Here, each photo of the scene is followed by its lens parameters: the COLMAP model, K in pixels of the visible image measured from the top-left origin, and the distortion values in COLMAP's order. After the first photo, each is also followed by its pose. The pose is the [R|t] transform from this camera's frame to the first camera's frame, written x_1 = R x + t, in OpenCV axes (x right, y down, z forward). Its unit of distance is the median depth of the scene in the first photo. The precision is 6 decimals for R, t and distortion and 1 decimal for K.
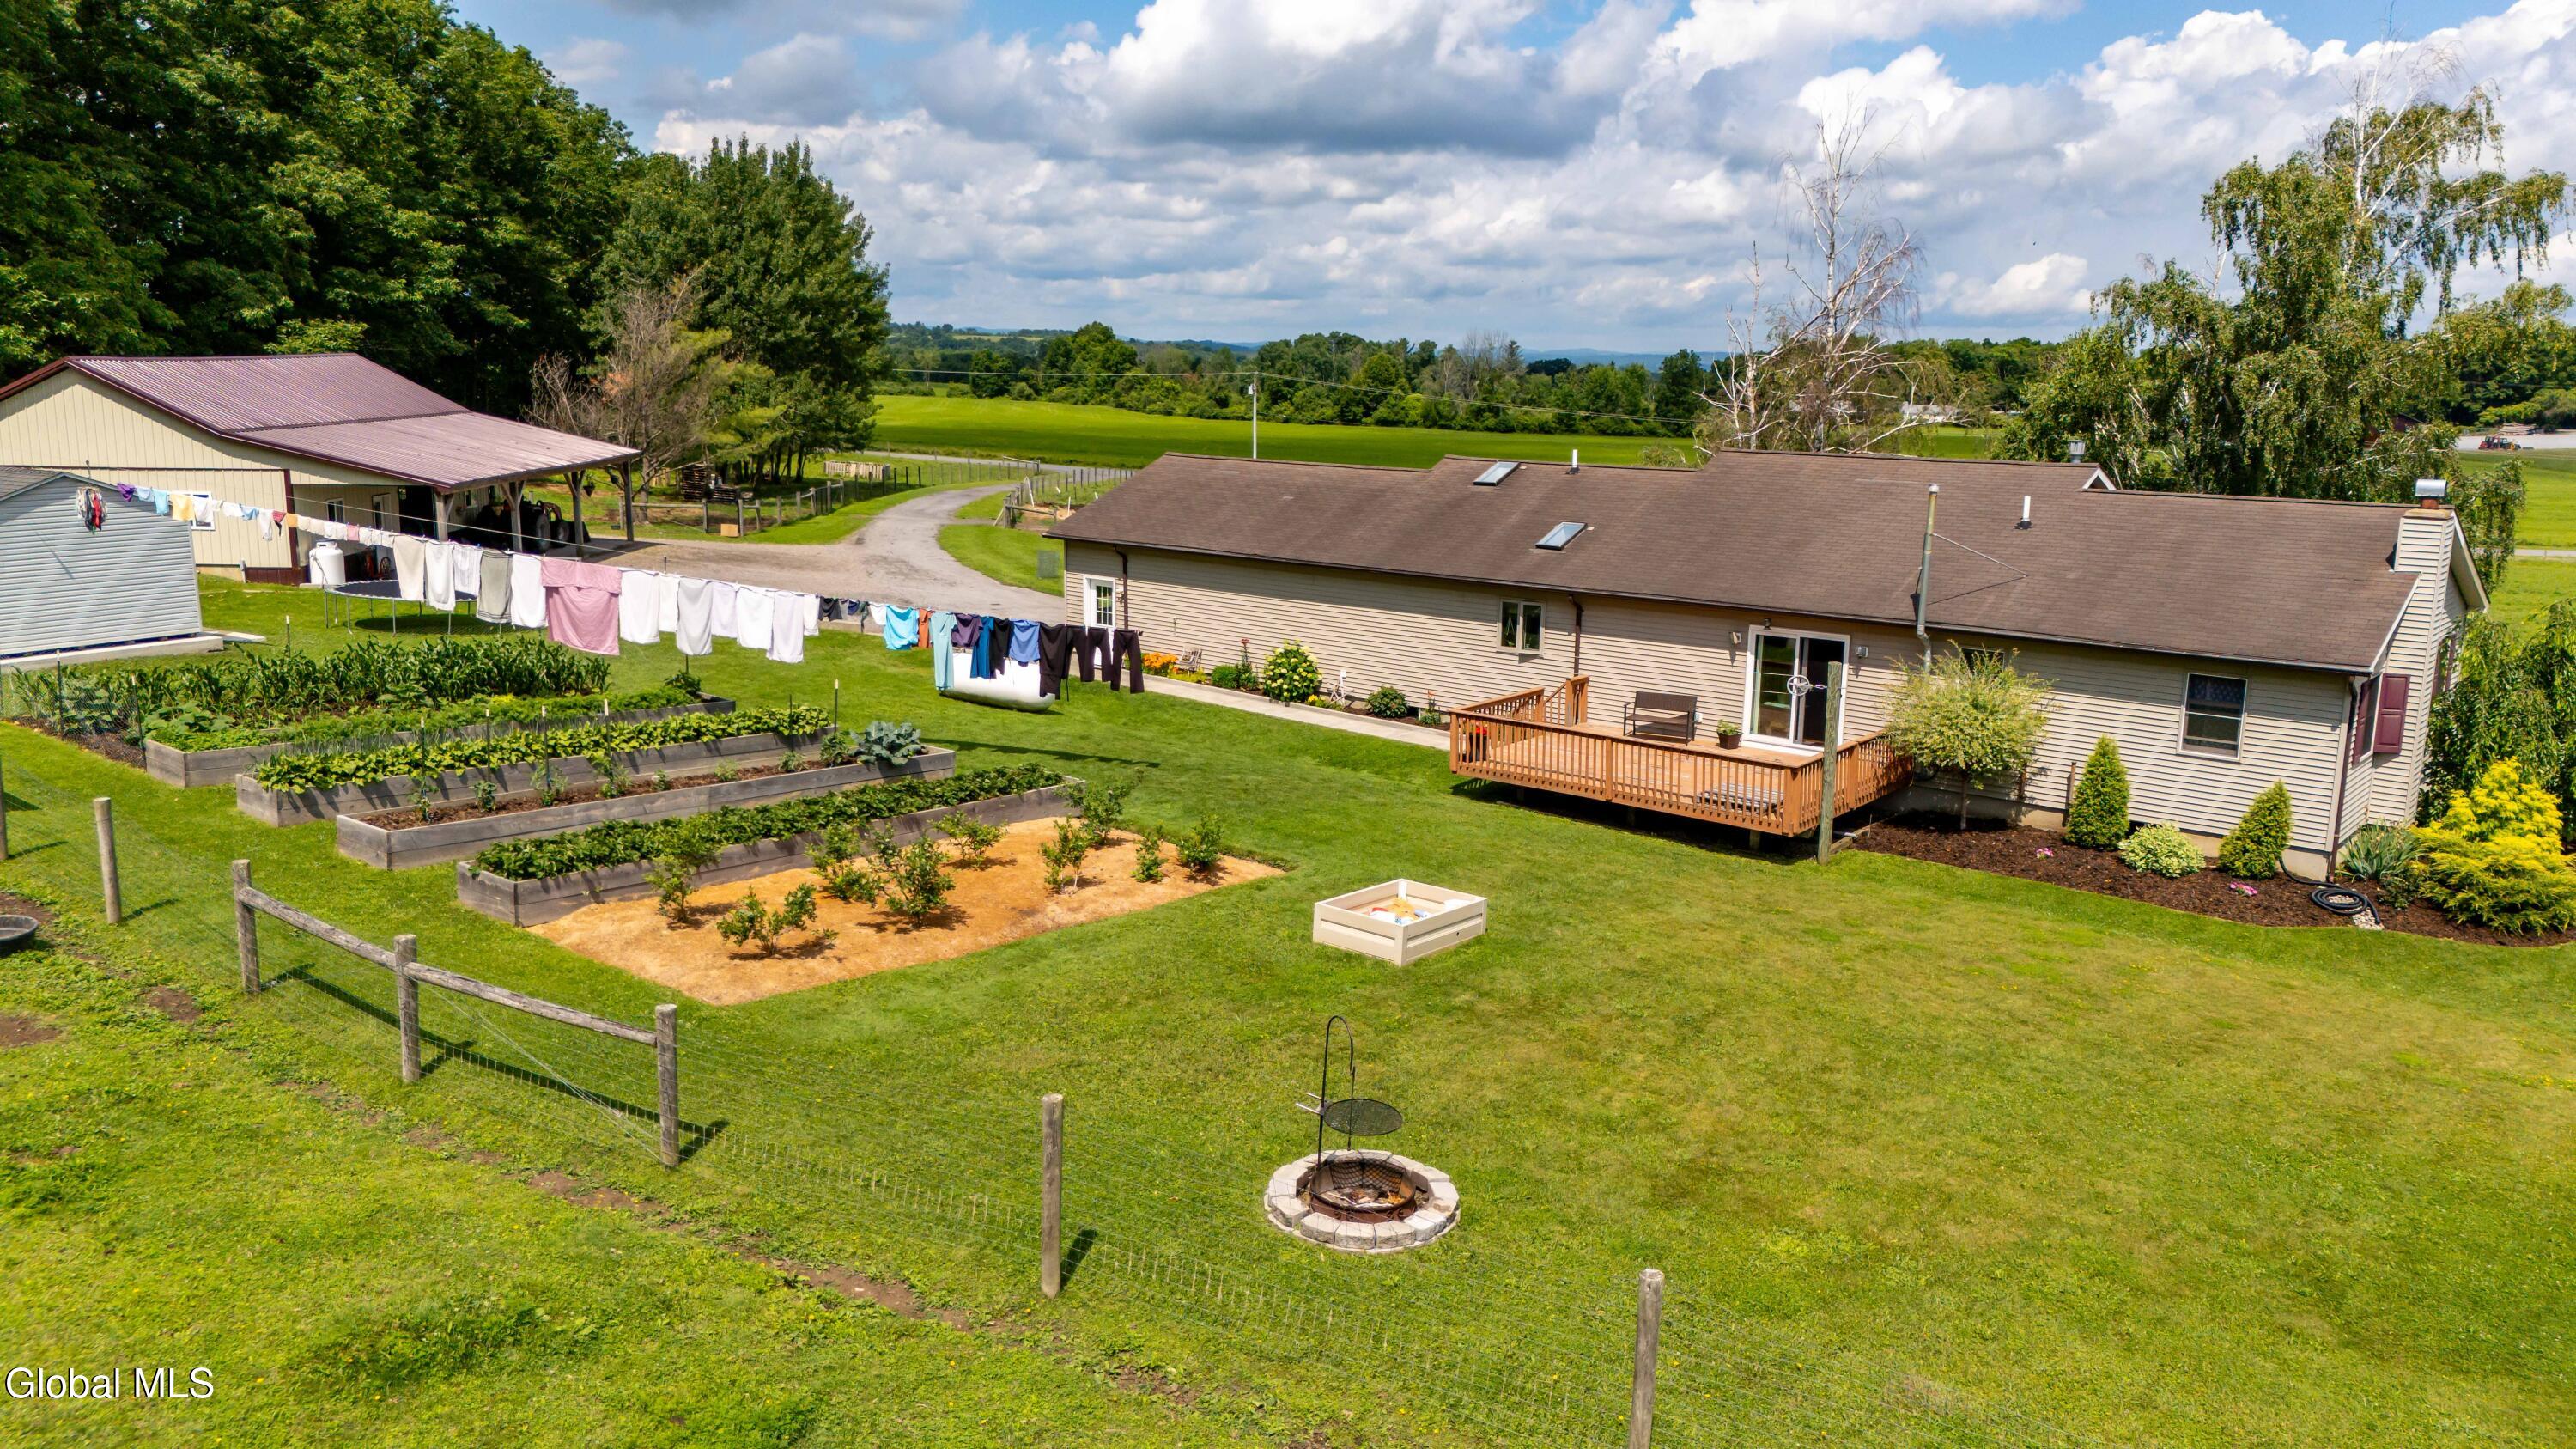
lens RADIAL K [[1887.5, 0, 1282.2], [0, 1887.5, 745.1], [0, 0, 1]] dist [0.065440, -0.055863]
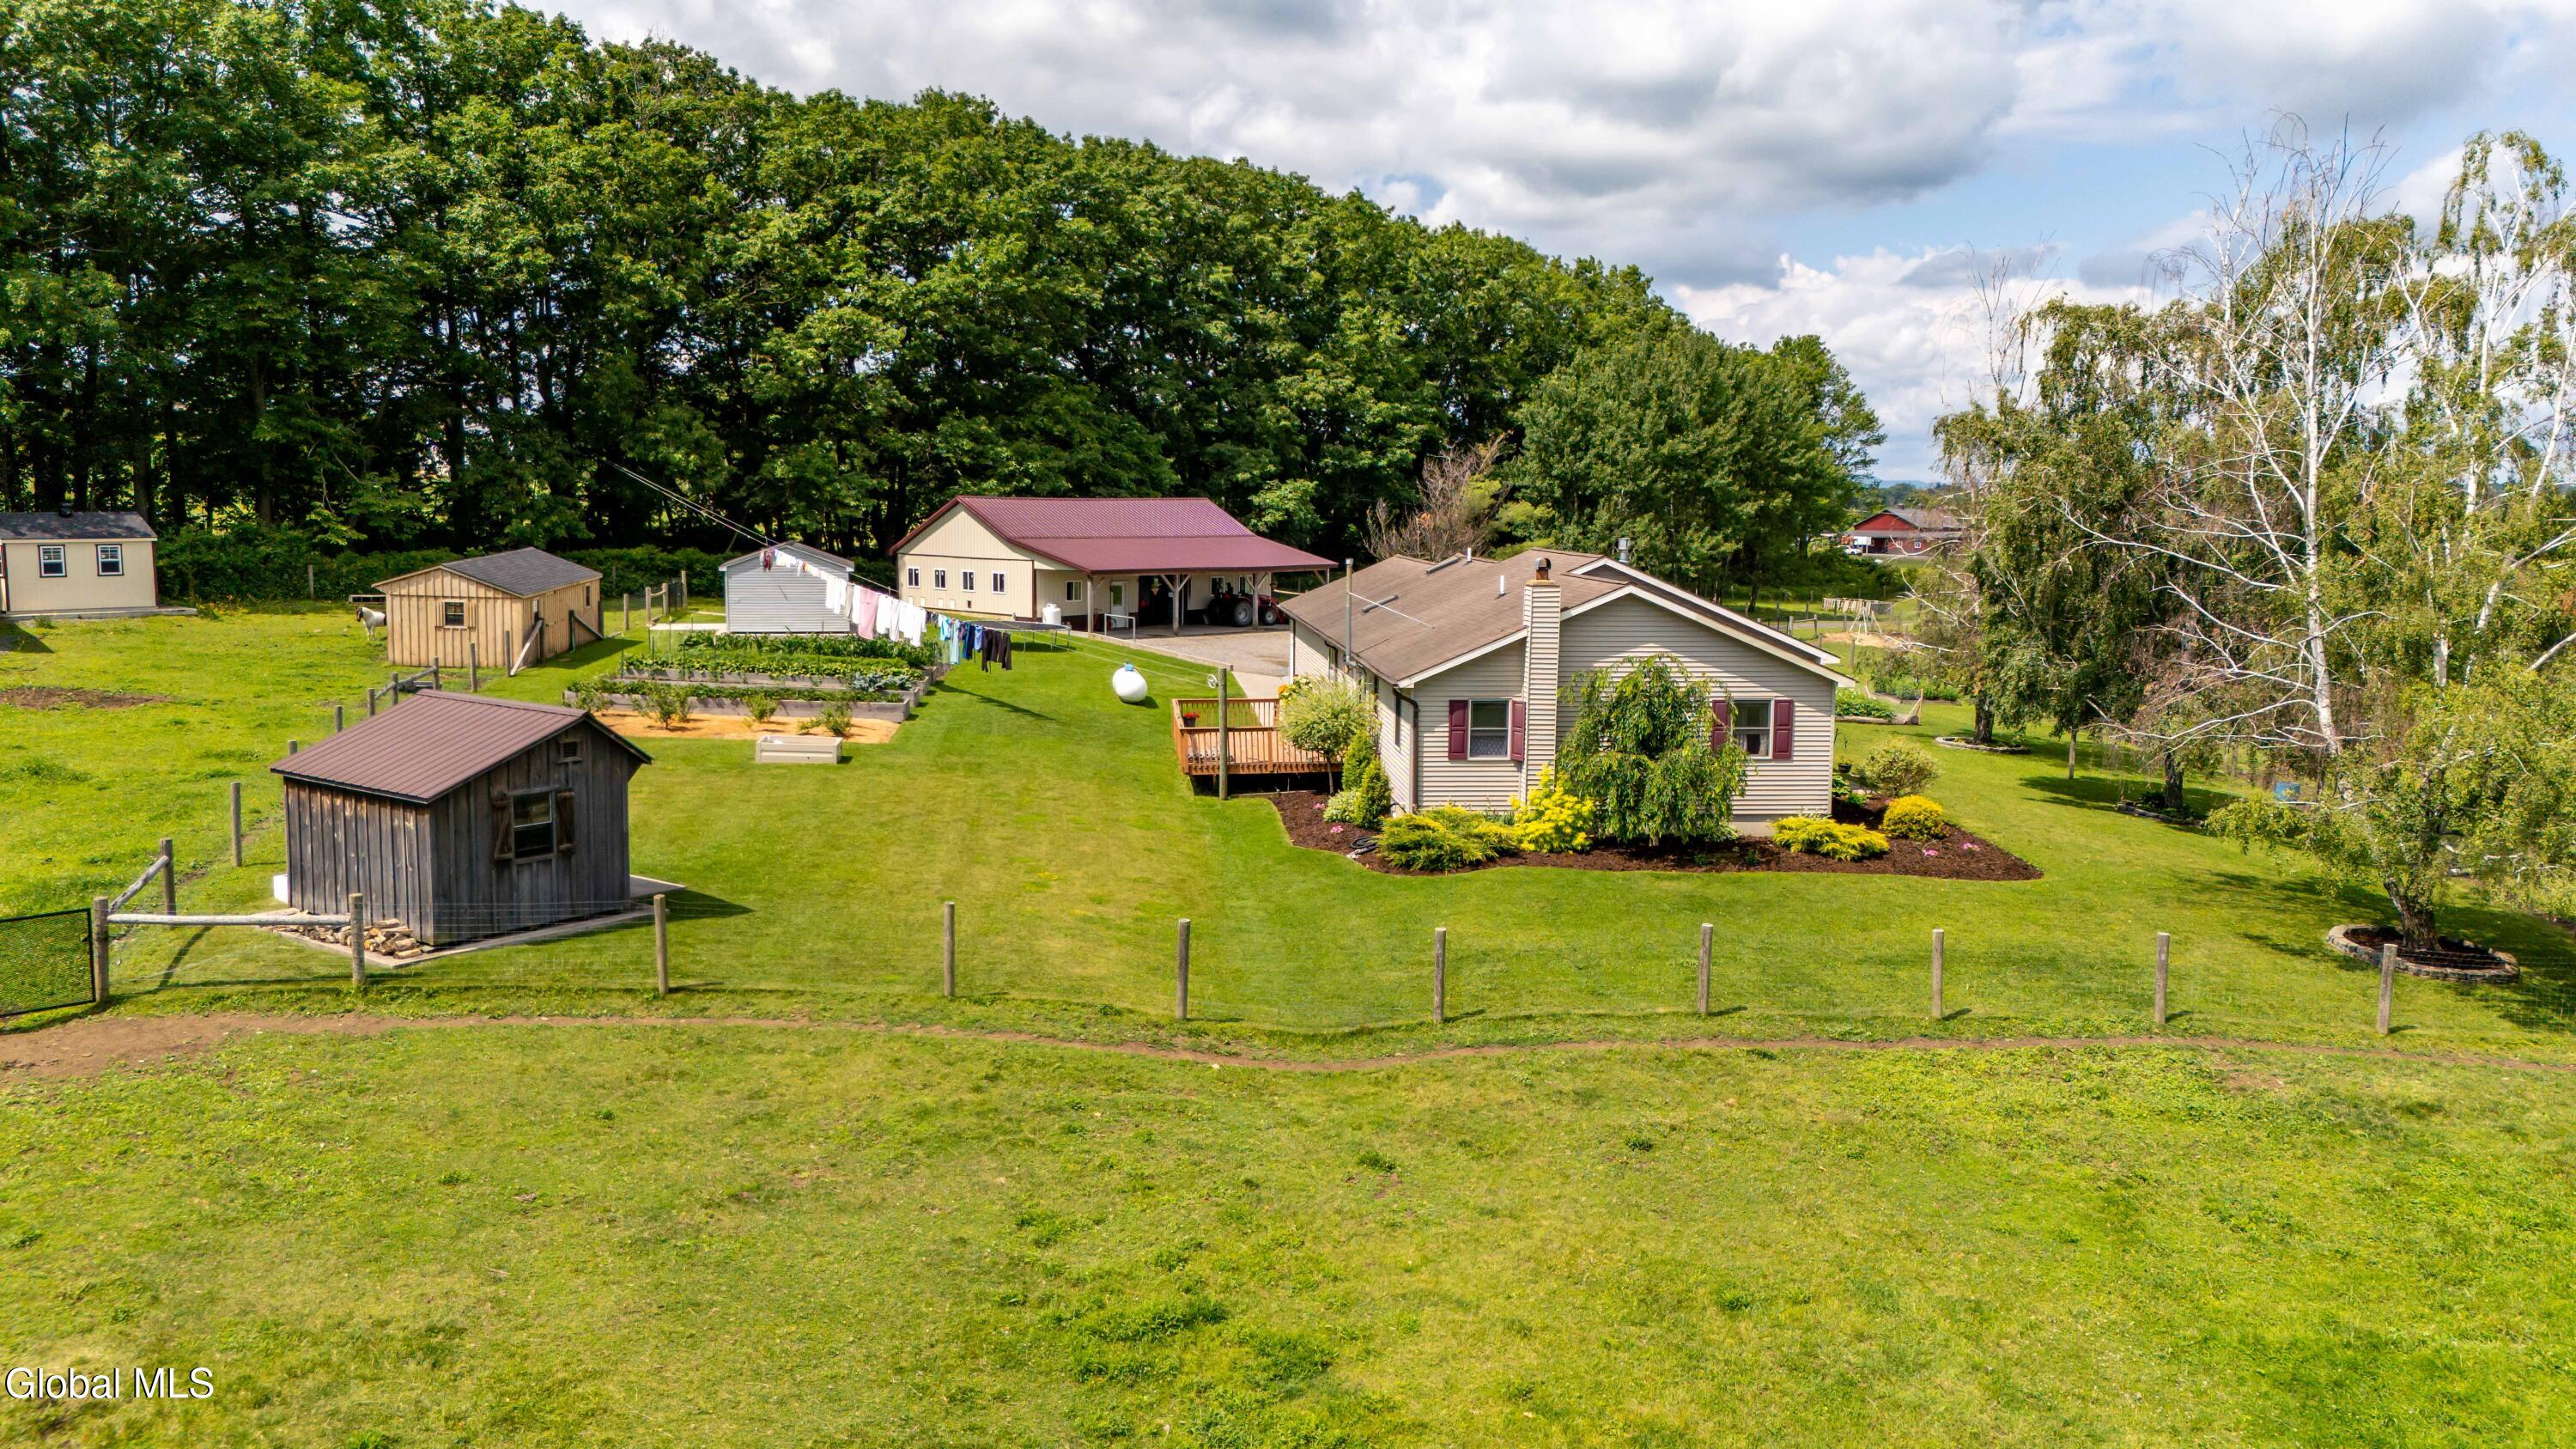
lens RADIAL K [[1887.5, 0, 1293.5], [0, 1887.5, 723.0], [0, 0, 1]] dist [0.065440, -0.055863]
pose [[0.715108, 0.077378, -0.694718, 1.003558], [-0.144571, 0.988738, -0.038688, 0.037247], [0.683900, 0.128102, 0.718241, -0.037881]]
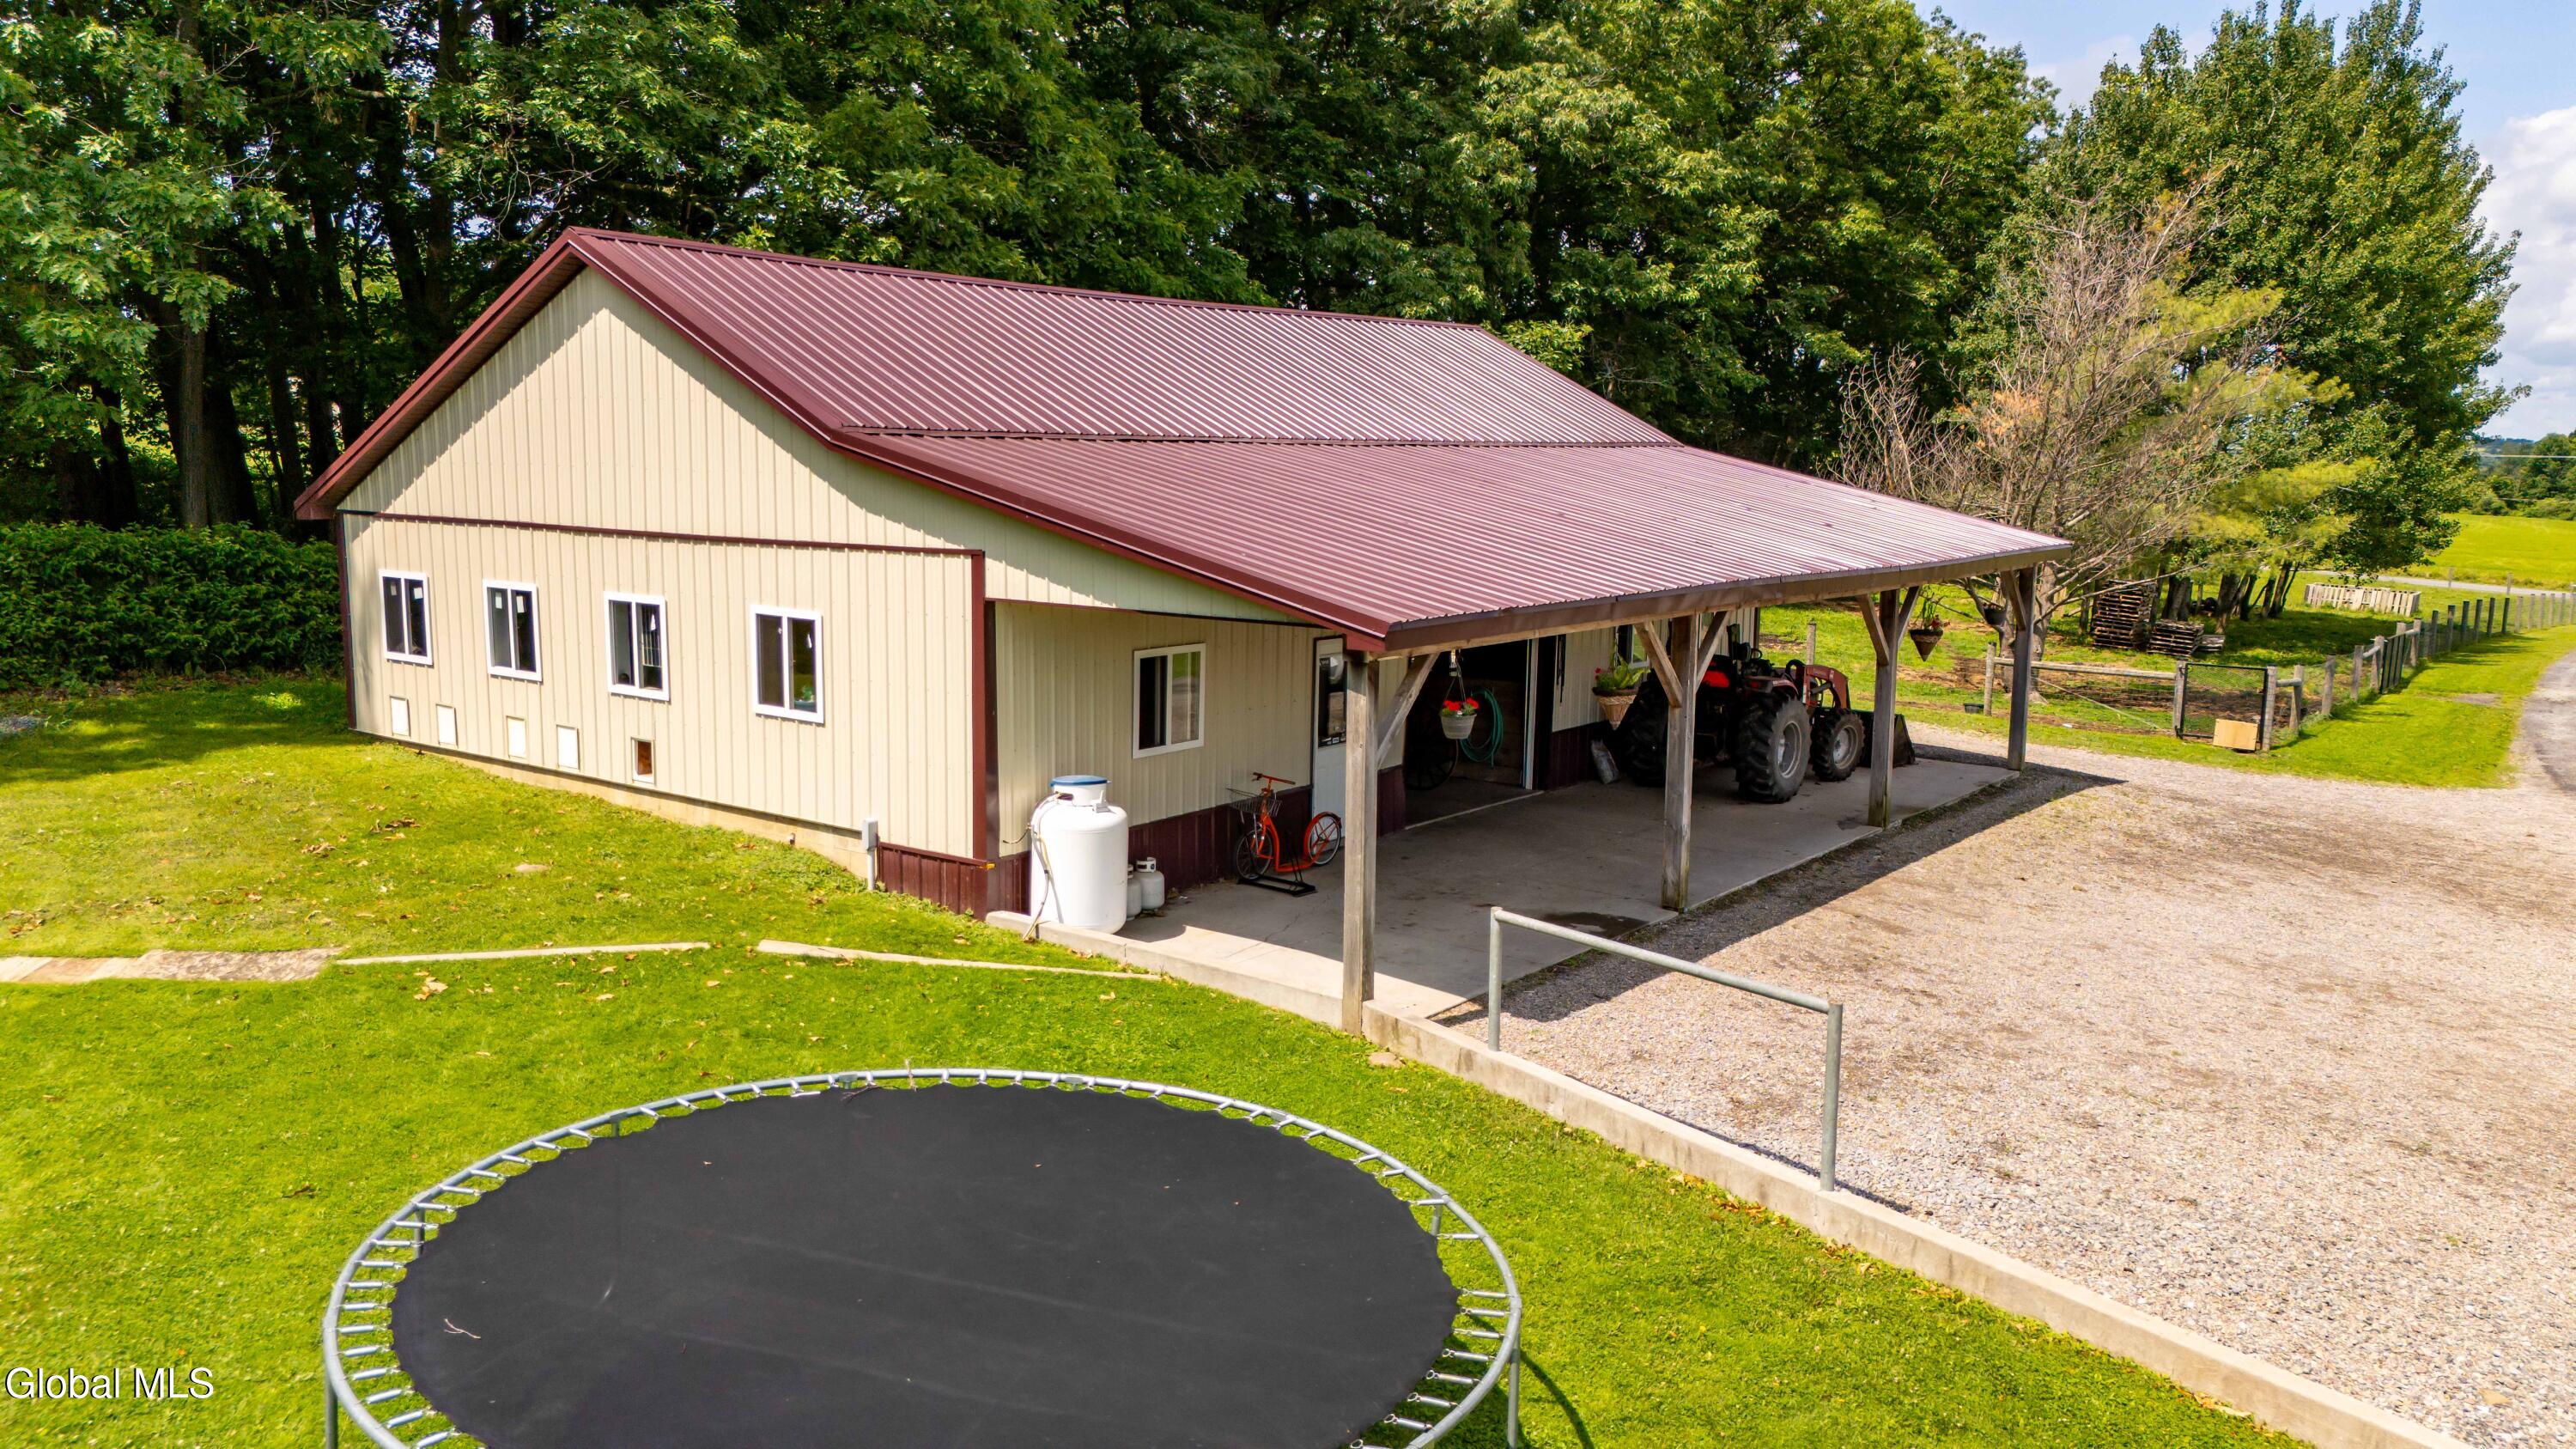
lens RADIAL K [[1887.5, 0, 1306.5], [0, 1887.5, 720.5], [0, 0, 1]] dist [0.065440, -0.055863]
pose [[0.787391, 0.085173, -0.610541, -0.350403], [-0.128843, 0.991273, -0.027878, -0.140186], [0.602838, 0.100615, 0.791494, 0.962749]]
